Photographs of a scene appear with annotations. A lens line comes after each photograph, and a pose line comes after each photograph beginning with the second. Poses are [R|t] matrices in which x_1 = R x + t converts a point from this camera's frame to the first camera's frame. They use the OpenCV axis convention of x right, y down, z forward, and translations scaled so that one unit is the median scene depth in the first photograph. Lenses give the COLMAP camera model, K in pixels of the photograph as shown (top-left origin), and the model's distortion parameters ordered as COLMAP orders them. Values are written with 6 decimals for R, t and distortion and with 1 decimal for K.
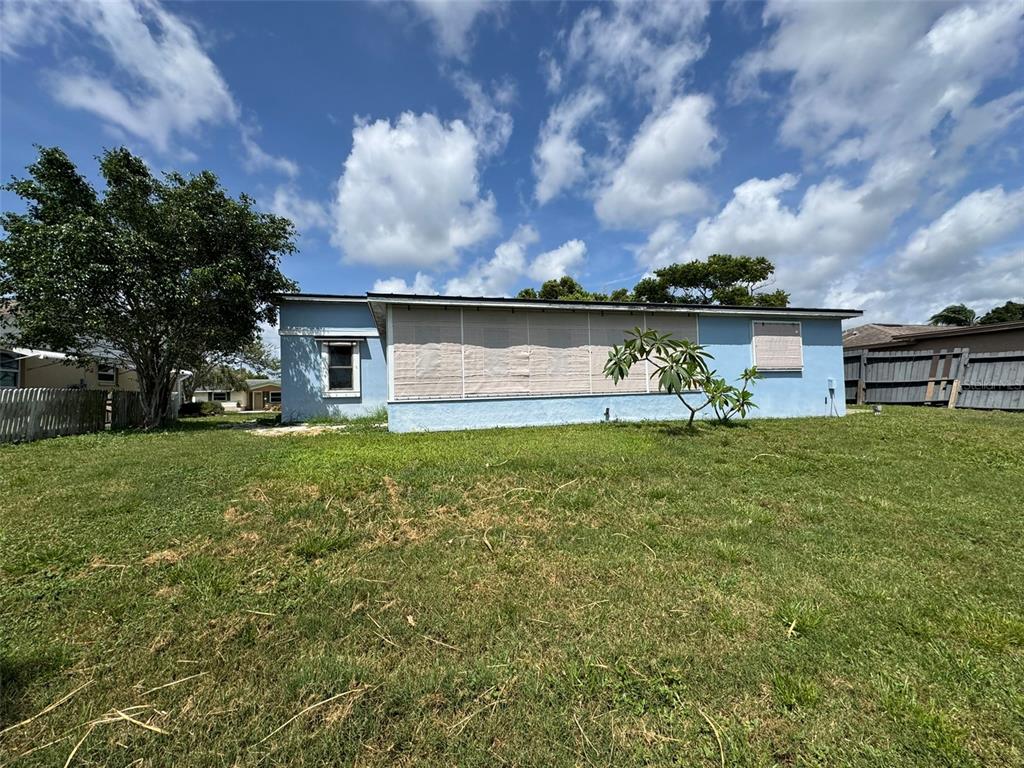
lens RADIAL K [[409.5, 0, 512.0], [0, 409.5, 384.0], [0, 0, 1]] dist [0.000836, 0.000073]
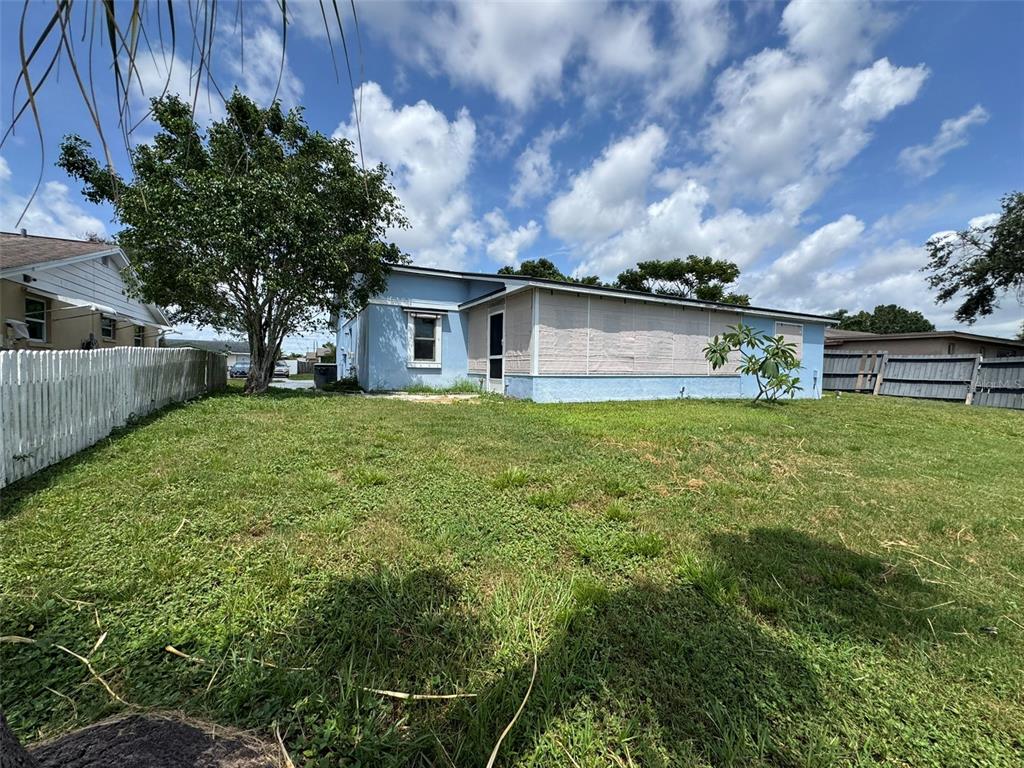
lens RADIAL K [[413.0, 0, 512.0], [0, 413.0, 384.0], [0, 0, 1]] dist [-0.000990, -0.000107]
pose [[0.976052, 0.034135, 0.214841, -0.420132], [-0.047300, 0.997285, 0.056439, 0.003811], [-0.212331, -0.065250, 0.975017, -0.067015]]
